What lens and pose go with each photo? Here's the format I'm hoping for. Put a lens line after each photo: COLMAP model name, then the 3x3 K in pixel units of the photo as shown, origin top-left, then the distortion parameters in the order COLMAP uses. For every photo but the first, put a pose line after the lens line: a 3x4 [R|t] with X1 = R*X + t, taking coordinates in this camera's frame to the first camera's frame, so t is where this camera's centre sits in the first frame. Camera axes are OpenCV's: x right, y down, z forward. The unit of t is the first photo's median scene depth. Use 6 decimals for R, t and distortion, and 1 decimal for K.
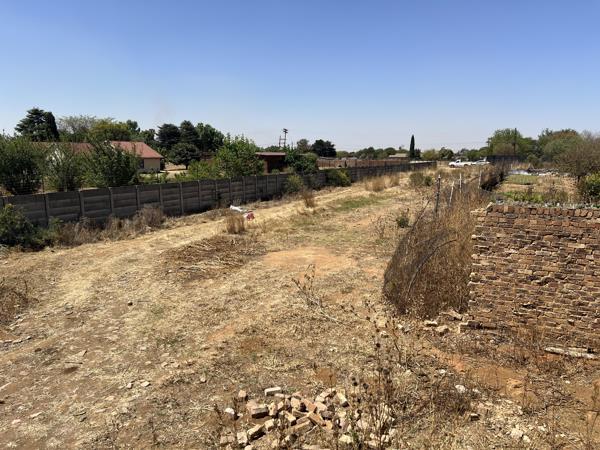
lens RADIAL K [[455.8, 0, 303.8], [0, 455.8, 225.9], [0, 0, 1]] dist [0.059886, -0.076163]
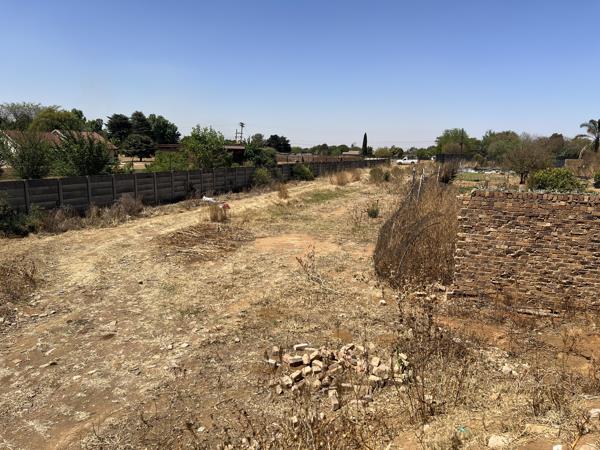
lens RADIAL K [[455.8, 0, 303.8], [0, 455.8, 225.9], [0, 0, 1]] dist [0.059886, -0.076163]
pose [[0.994084, 0.003745, 0.108550, -0.088814], [-0.004731, 0.999950, 0.008833, 0.020584], [-0.108511, -0.009295, 0.994052, -0.071697]]
